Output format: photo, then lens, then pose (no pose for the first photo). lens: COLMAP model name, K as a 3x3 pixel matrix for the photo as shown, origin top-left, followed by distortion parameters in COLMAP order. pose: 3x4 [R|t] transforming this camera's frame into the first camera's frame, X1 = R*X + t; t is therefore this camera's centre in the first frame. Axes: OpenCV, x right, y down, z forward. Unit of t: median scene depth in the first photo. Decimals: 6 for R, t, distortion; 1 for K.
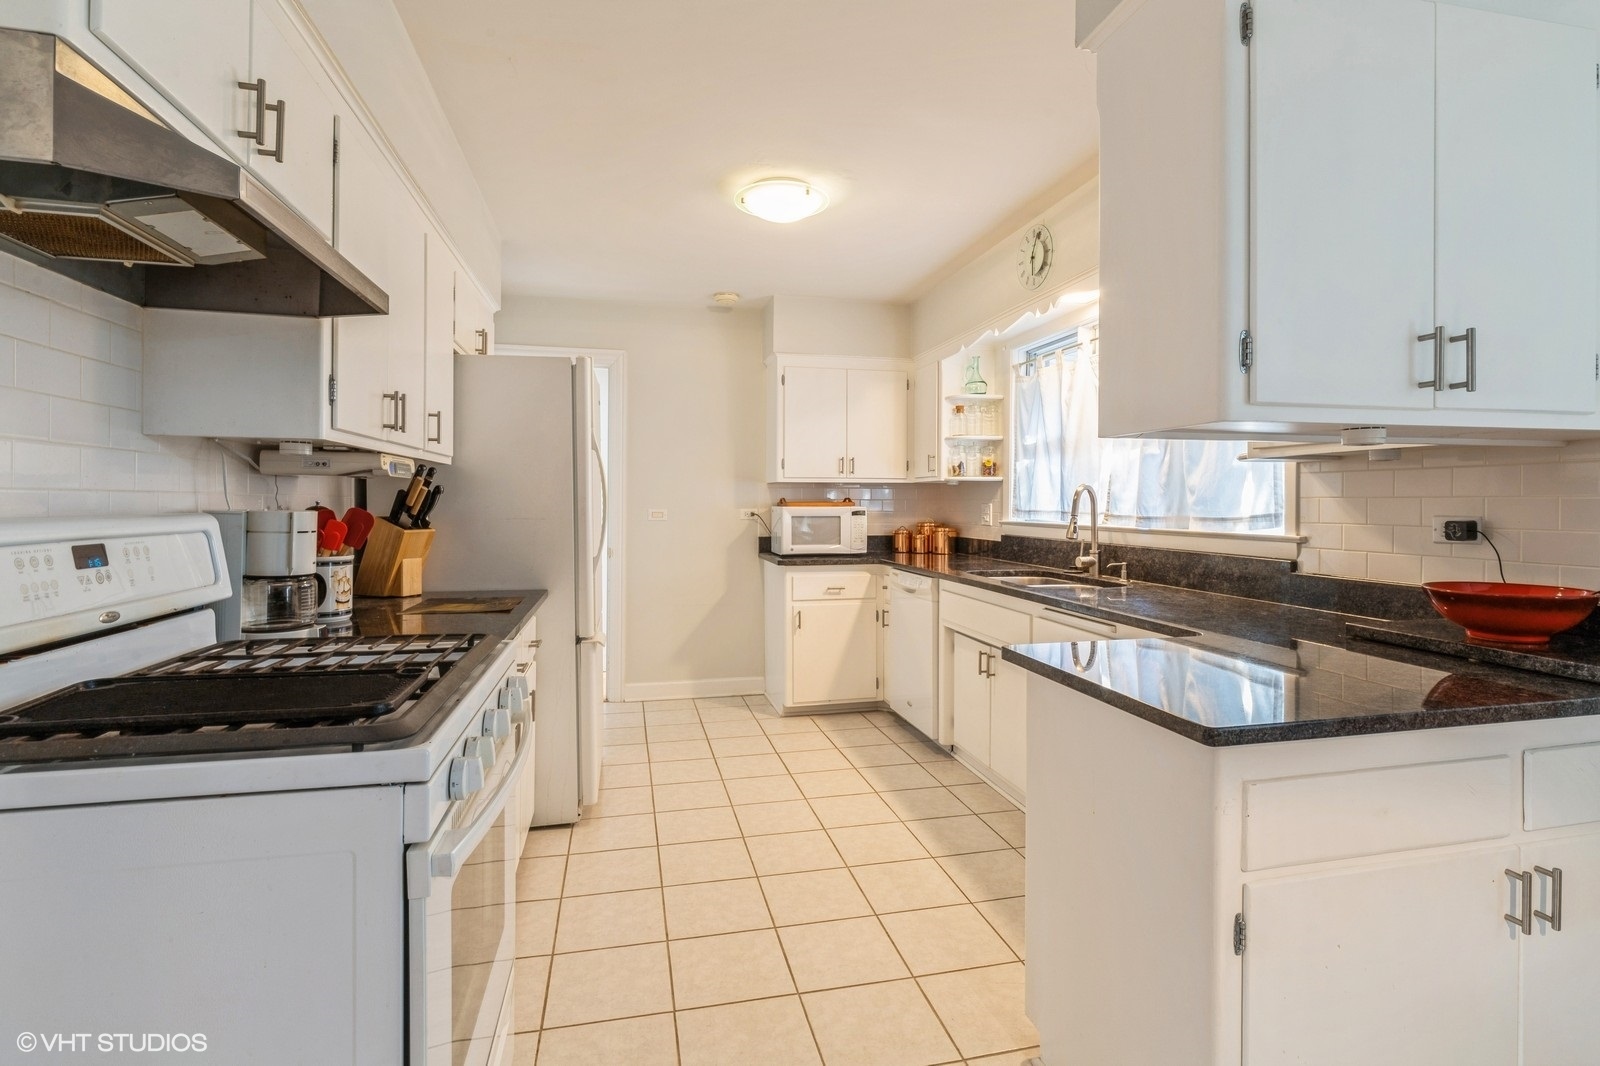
lens RADIAL K [[770.4, 0, 808.4], [0, 770.4, 501.1], [0, 0, 1]] dist [-0.001014, 0.000092]
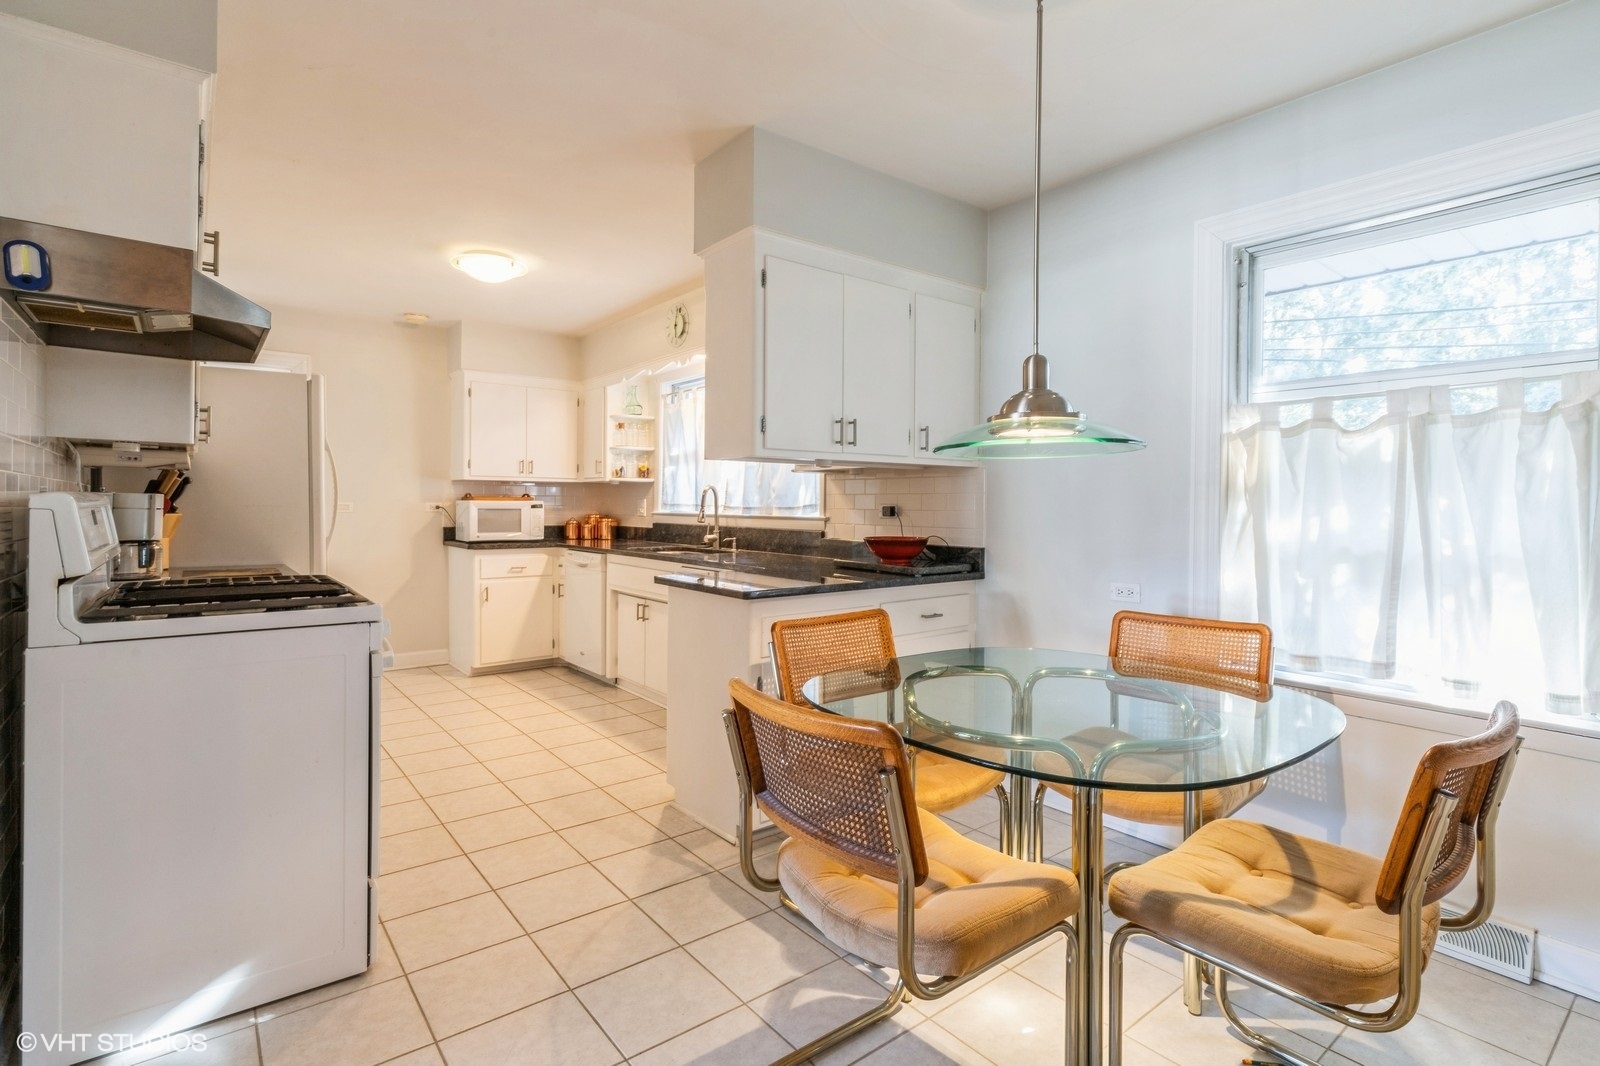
lens RADIAL K [[772.9, 0, 805.1], [0, 772.9, 513.4], [0, 0, 1]] dist [-0.002733, -0.000237]
pose [[0.903978, 0.000245, 0.427579, -0.082027], [-0.006183, 0.999903, 0.012499, 0.009763], [-0.427534, -0.013943, 0.903892, -0.317061]]
